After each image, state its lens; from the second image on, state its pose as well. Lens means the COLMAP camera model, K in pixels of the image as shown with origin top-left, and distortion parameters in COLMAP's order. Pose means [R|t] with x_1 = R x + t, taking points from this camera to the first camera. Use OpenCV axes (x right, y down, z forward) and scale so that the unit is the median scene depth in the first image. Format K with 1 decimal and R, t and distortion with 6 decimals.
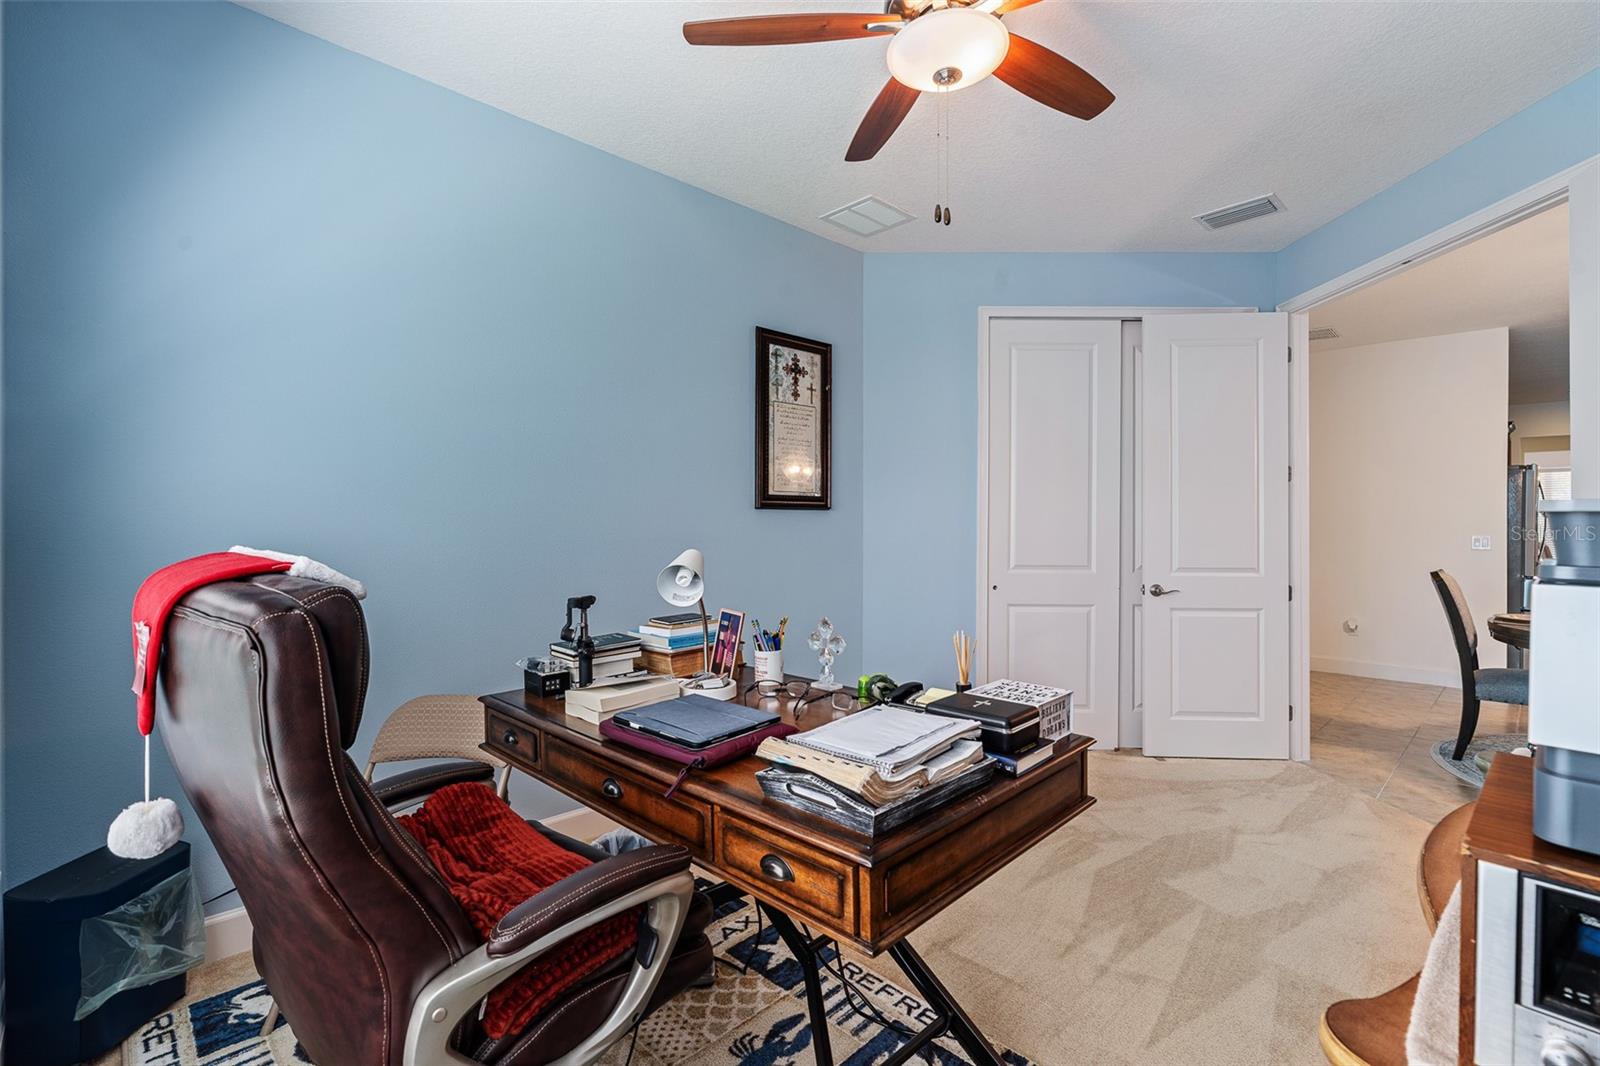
lens RADIAL K [[719.7, 0, 804.7], [0, 719.7, 531.3], [0, 0, 1]] dist [-0.004767, 0.001987]
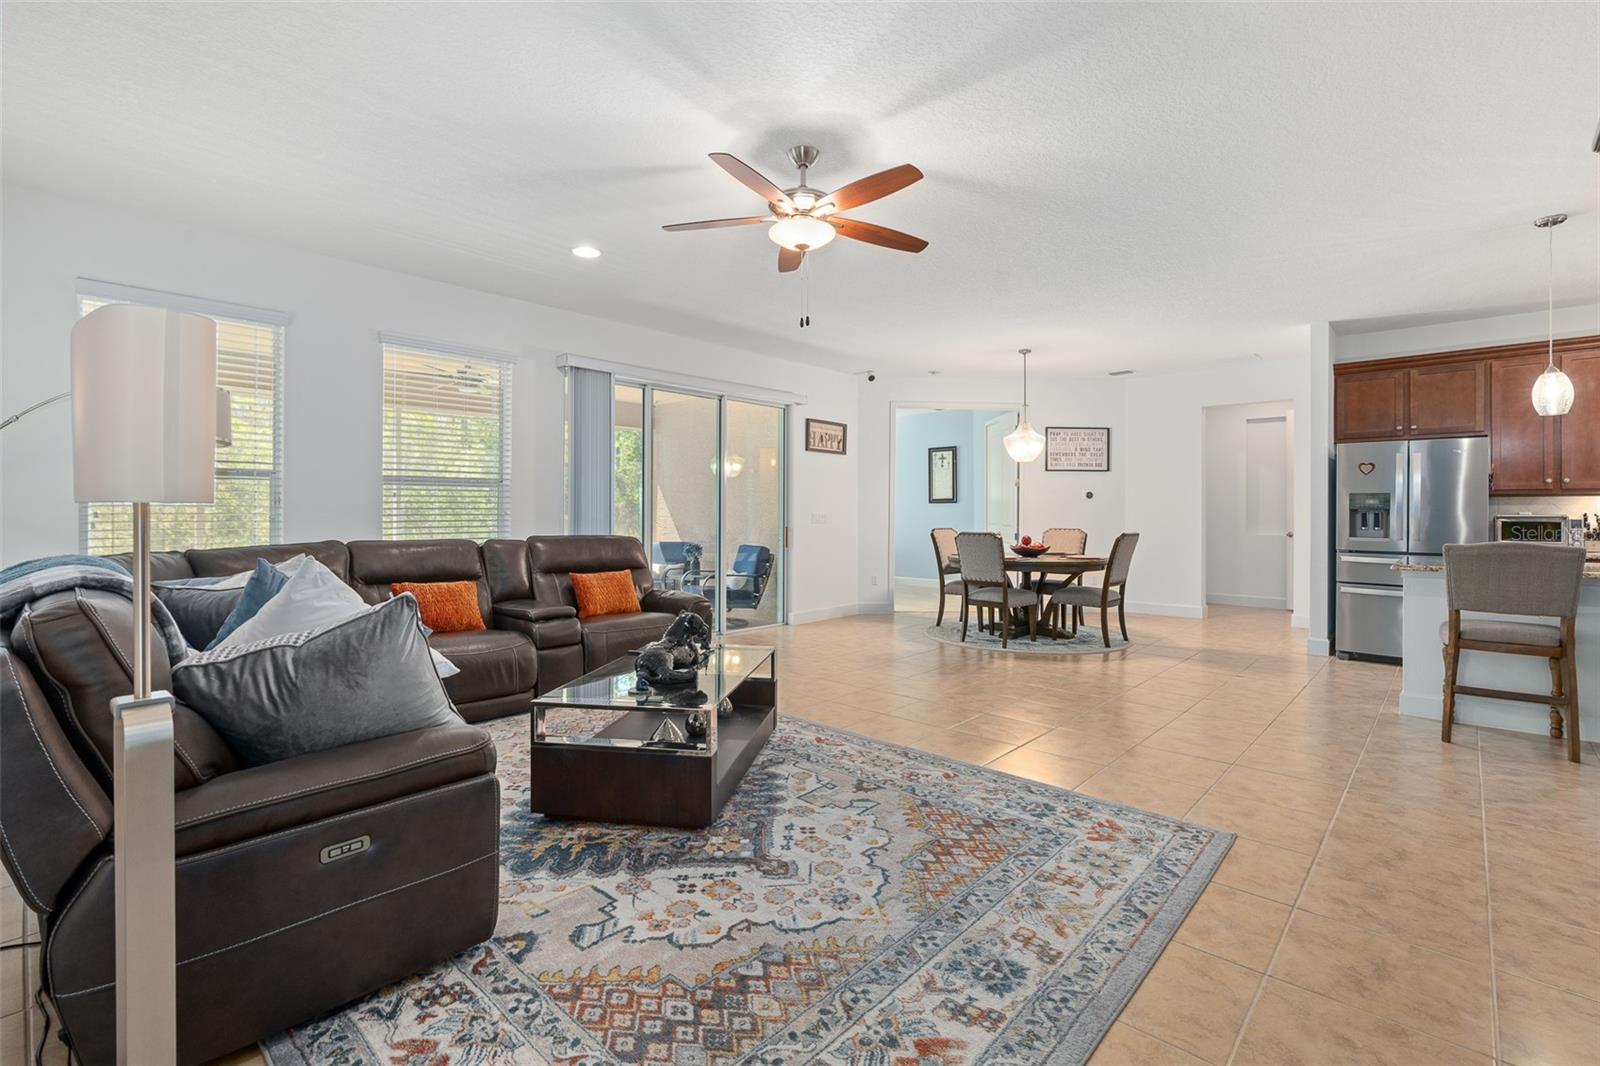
lens RADIAL K [[719.7, 0, 798.0], [0, 719.7, 522.0], [0, 0, 1]] dist [-0.004767, 0.001987]
pose [[0.037481, 0.007741, -0.999267, 3.124412], [-0.010505, 0.999918, 0.007352, 0.035520], [0.999242, 0.010222, 0.037559, 0.269520]]
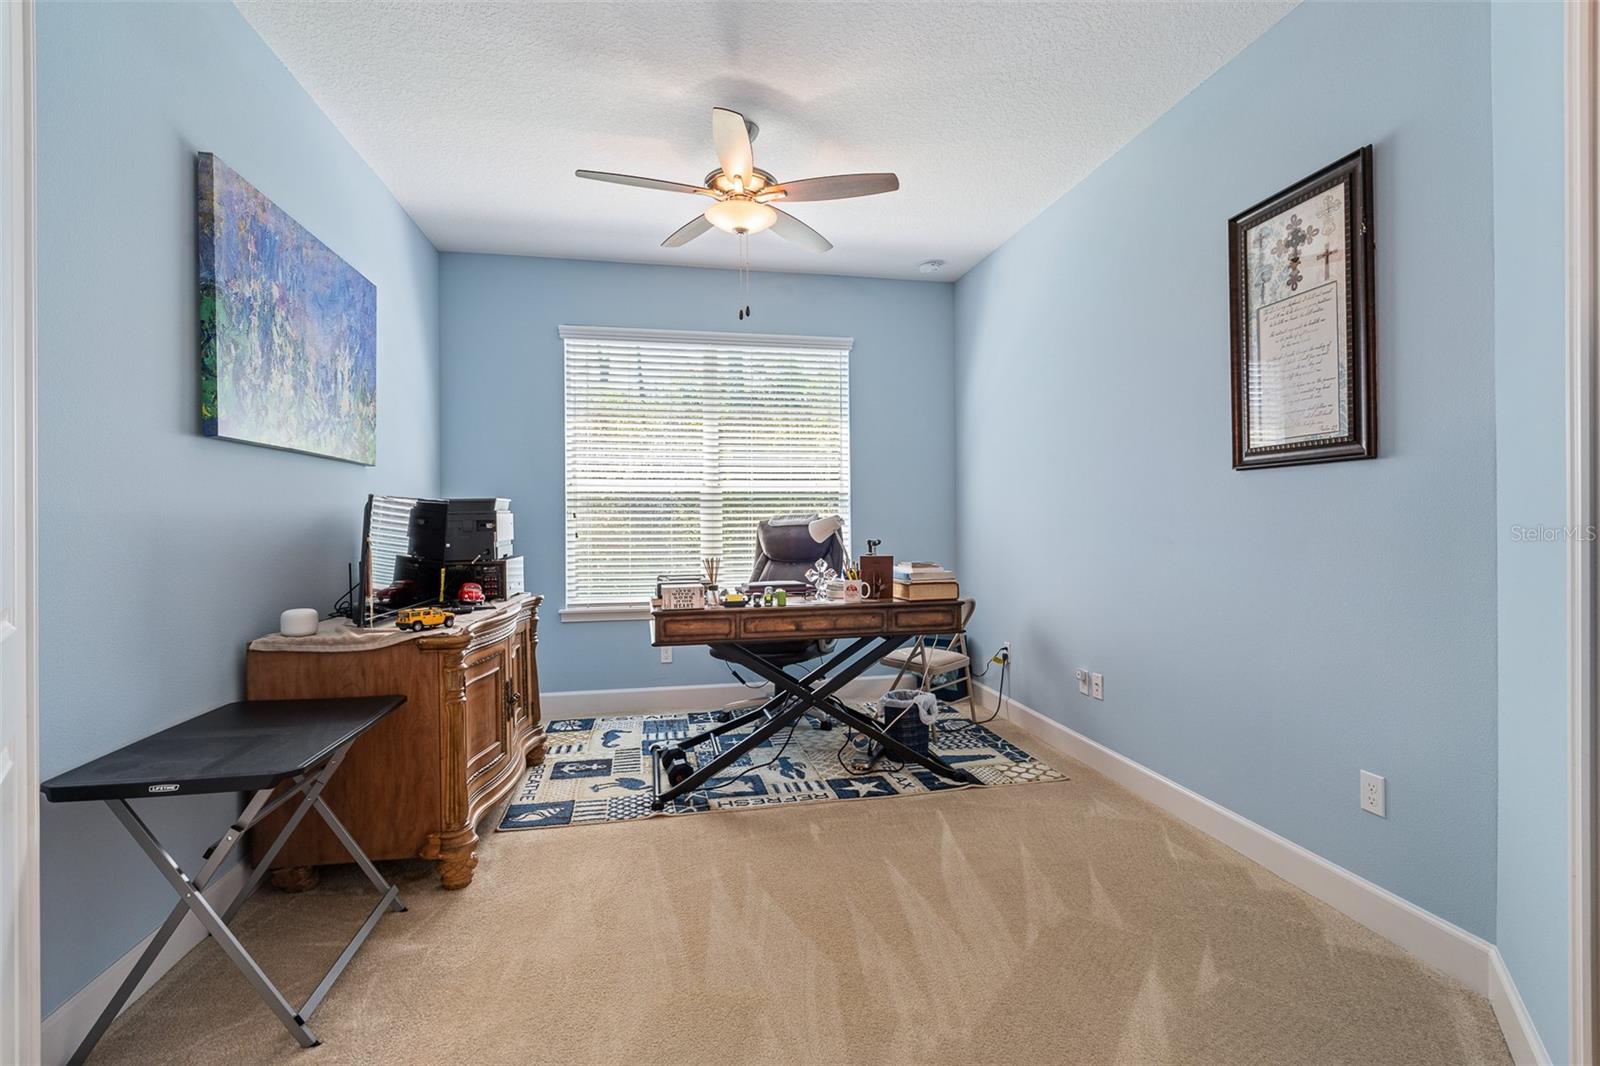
lens RADIAL K [[719.7, 0, 801.0], [0, 719.7, 522.4], [0, 0, 1]] dist [-0.004767, 0.001987]
pose [[-0.544593, 0.007707, -0.838665, 0.755601], [-0.002326, 0.999940, 0.010700, 0.013477], [0.838697, 0.007777, -0.544543, 1.001530]]
